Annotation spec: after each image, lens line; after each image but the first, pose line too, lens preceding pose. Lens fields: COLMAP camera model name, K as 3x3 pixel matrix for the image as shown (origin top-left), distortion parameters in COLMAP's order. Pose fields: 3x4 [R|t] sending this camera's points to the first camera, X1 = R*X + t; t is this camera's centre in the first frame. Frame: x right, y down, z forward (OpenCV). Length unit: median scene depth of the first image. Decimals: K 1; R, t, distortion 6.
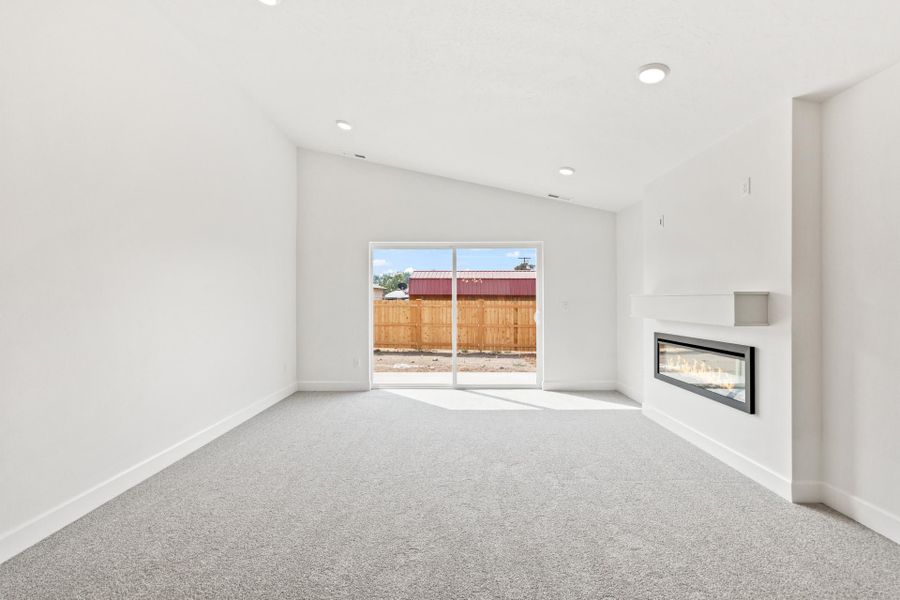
lens RADIAL K [[393.4, 0, 451.3], [0, 393.4, 297.5], [0, 0, 1]] dist [-0.001832, 0.000058]
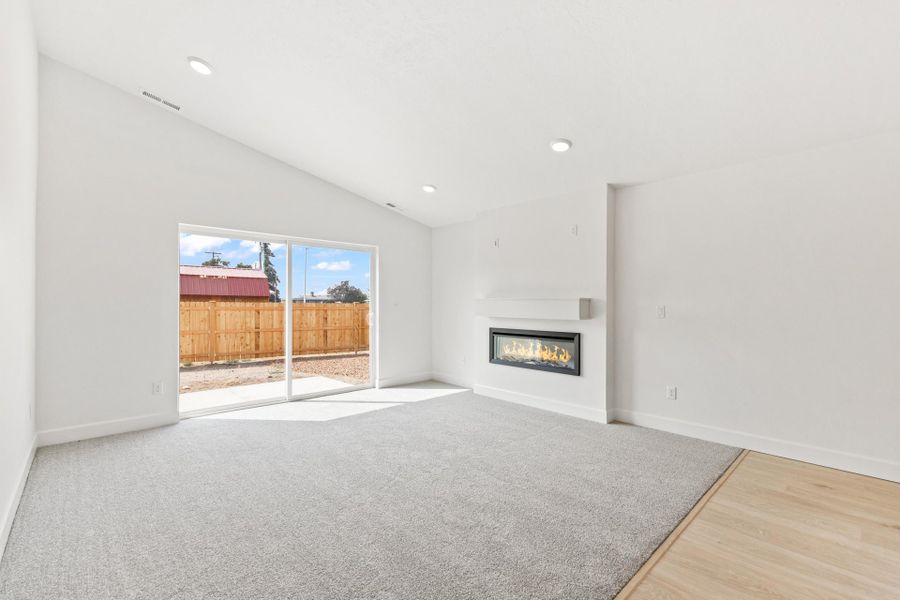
lens RADIAL K [[393.4, 0, 452.8], [0, 393.4, 298.6], [0, 0, 1]] dist [-0.001832, 0.000058]
pose [[0.727065, 0.010472, 0.686489, -0.349540], [-0.009610, 0.999941, -0.005076, 0.000491], [-0.686501, -0.002907, 0.727123, 0.103790]]
